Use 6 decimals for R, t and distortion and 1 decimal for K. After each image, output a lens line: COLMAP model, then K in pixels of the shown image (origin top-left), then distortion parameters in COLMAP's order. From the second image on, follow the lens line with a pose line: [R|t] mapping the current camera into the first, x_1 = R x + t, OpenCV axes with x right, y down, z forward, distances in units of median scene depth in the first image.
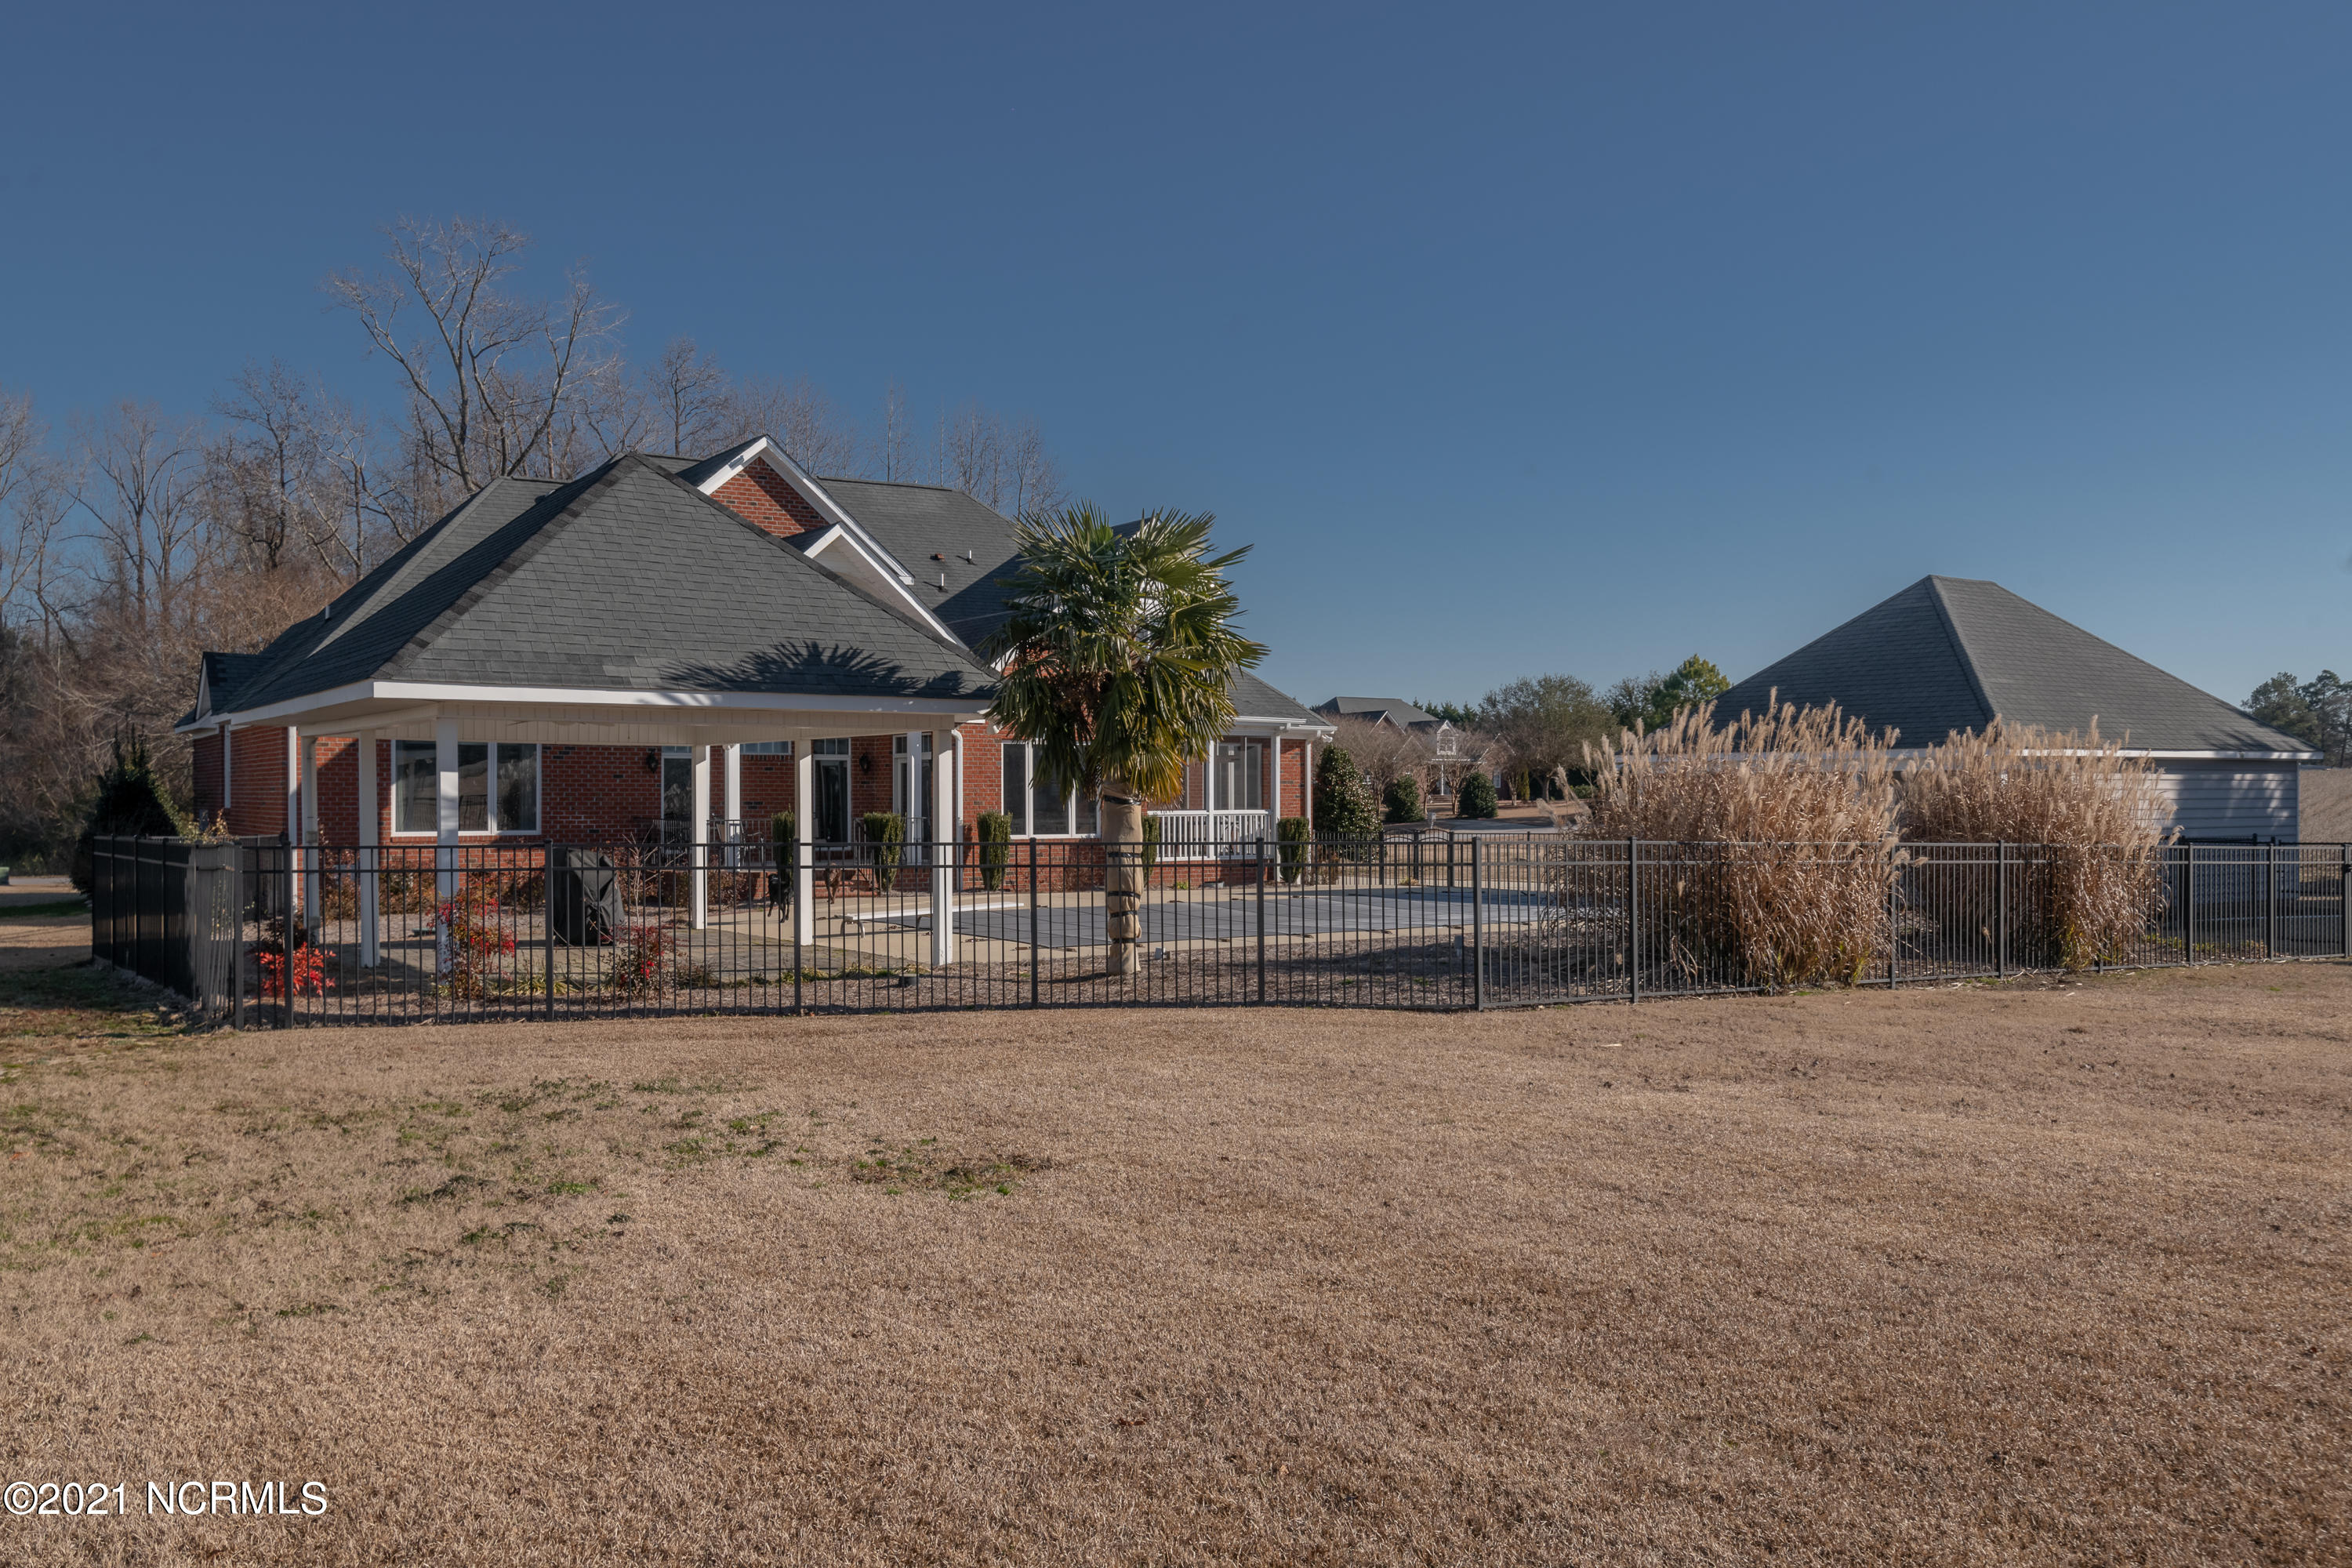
lens RADIAL K [[1842.4, 0, 1176.0], [0, 1842.4, 784.0], [0, 0, 1]] dist [0.004112, -0.000205]
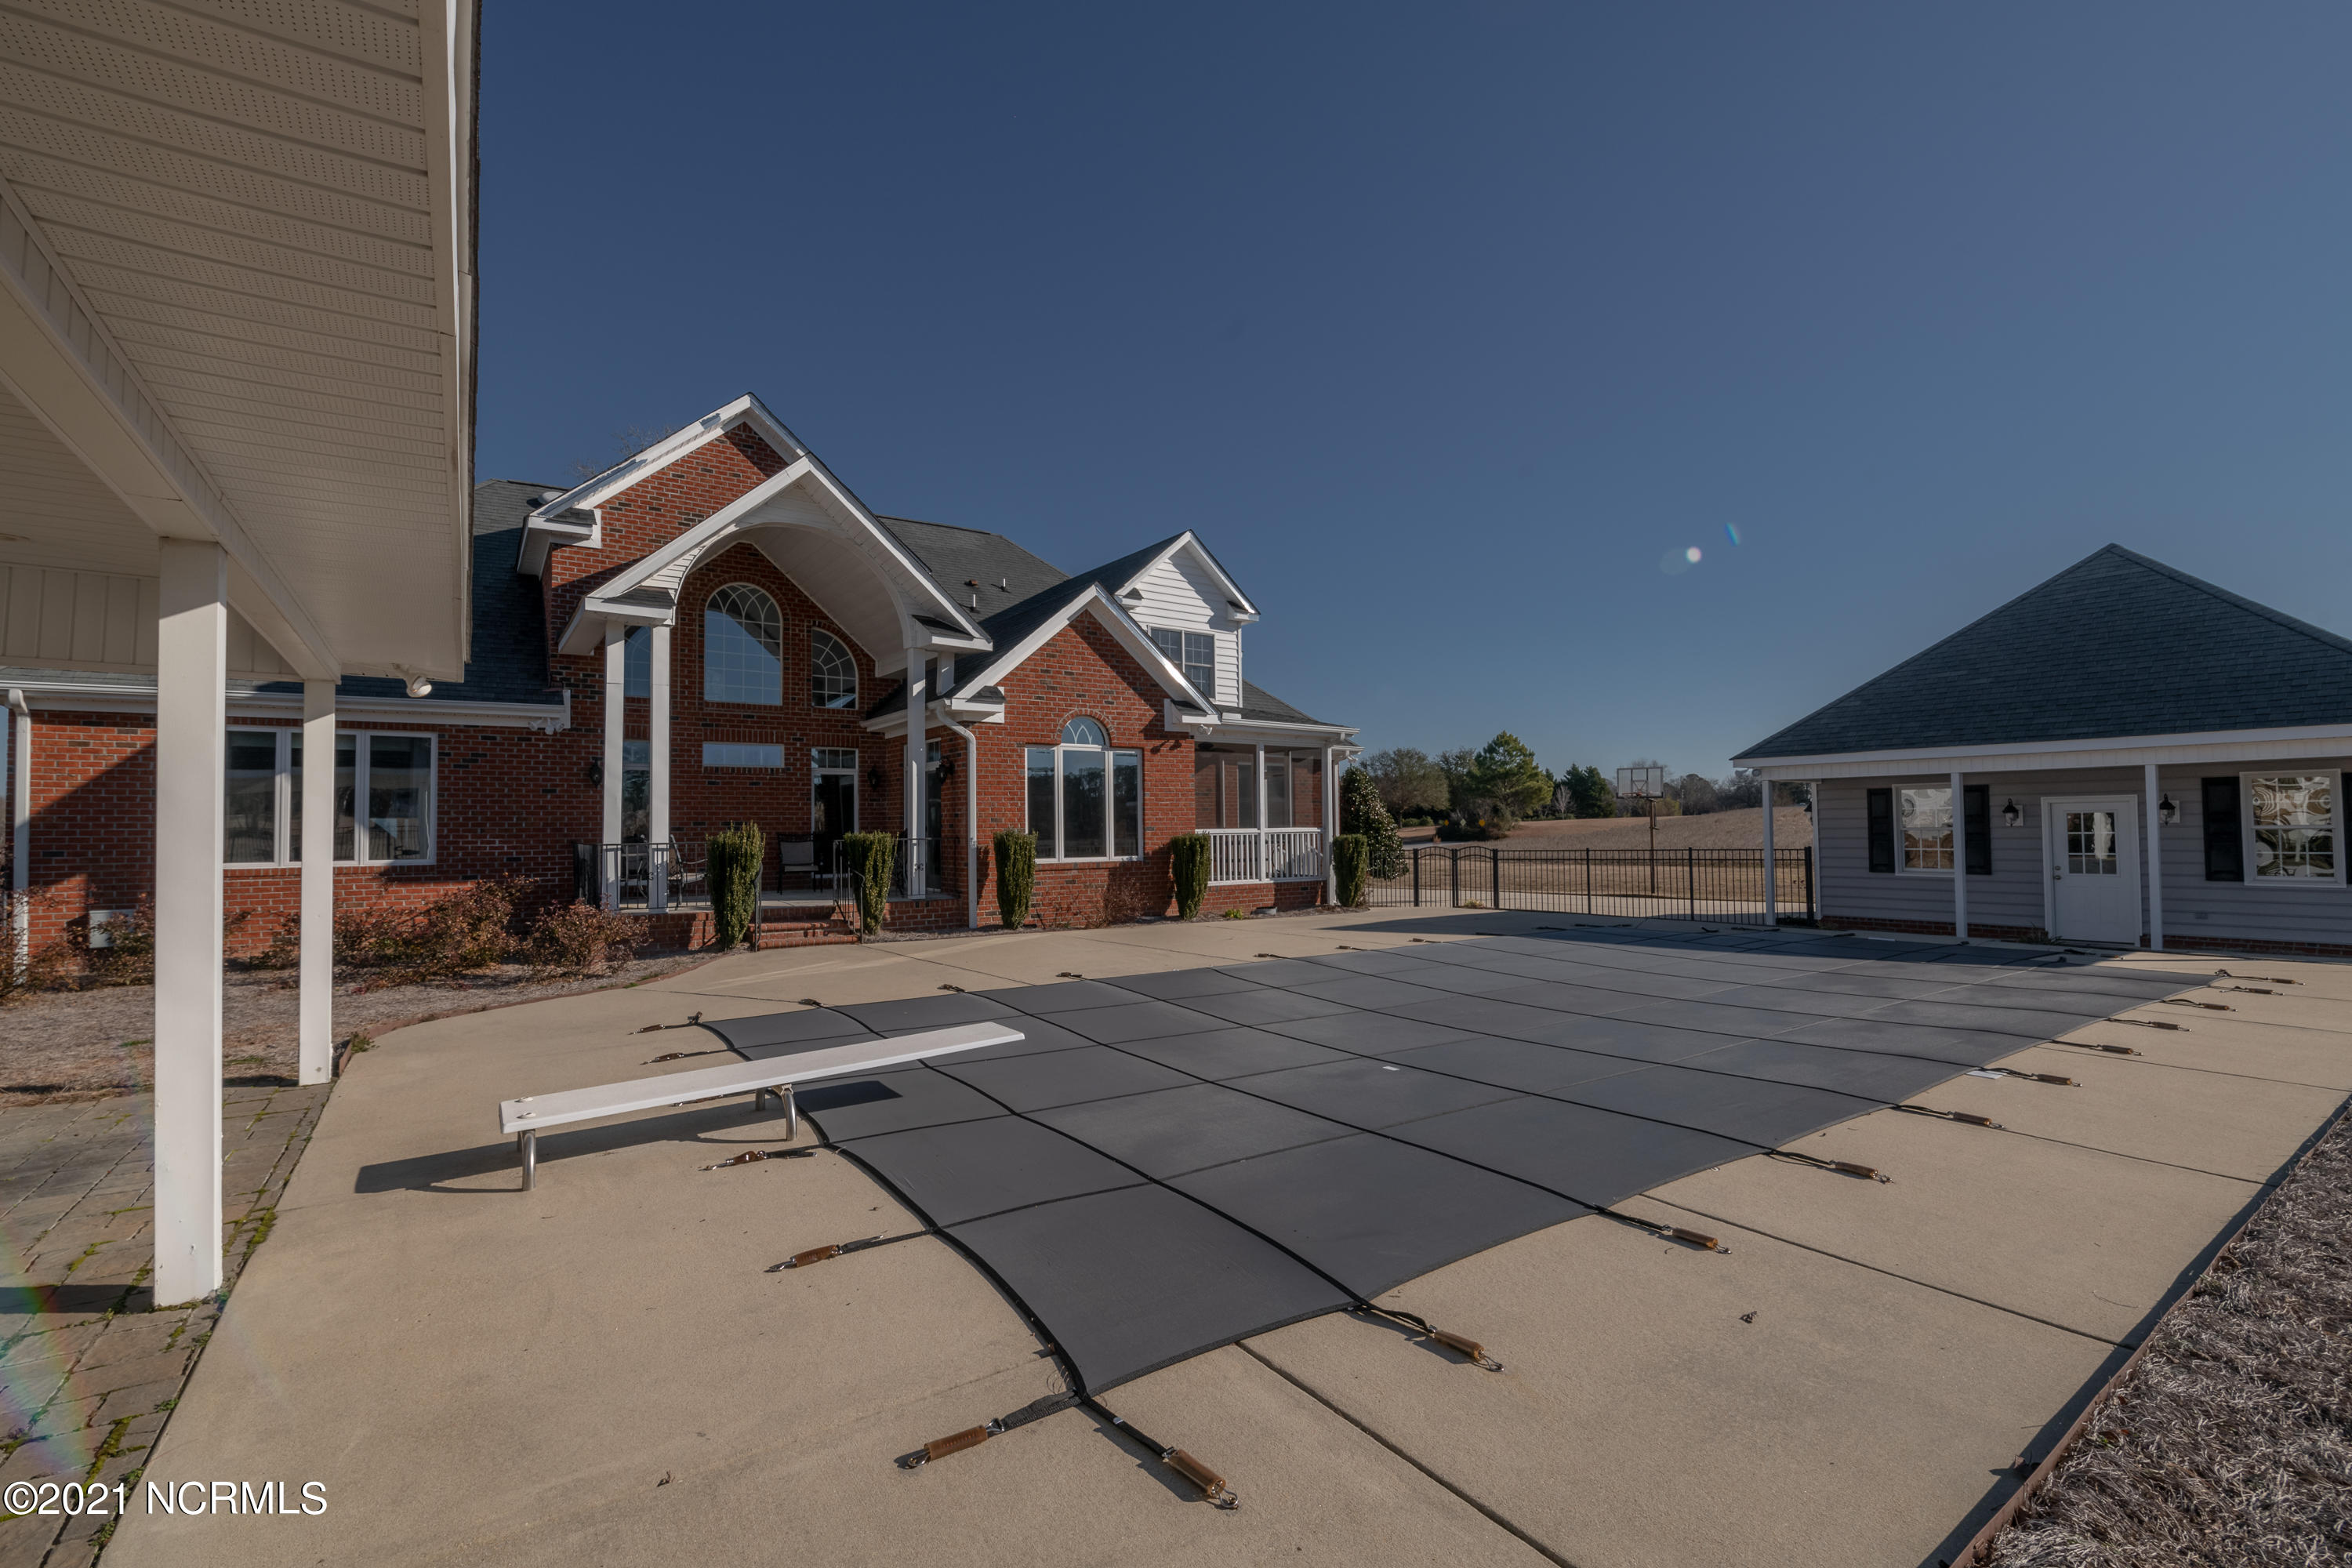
lens RADIAL K [[1009.7, 0, 1163.4], [0, 1009.7, 798.2], [0, 0, 1]] dist [-0.000023, -0.008618]
pose [[0.999912, -0.009135, 0.009573, -0.030976], [0.009362, 0.999668, -0.024005, 0.010020], [-0.009351, 0.024093, 0.999666, 0.457507]]
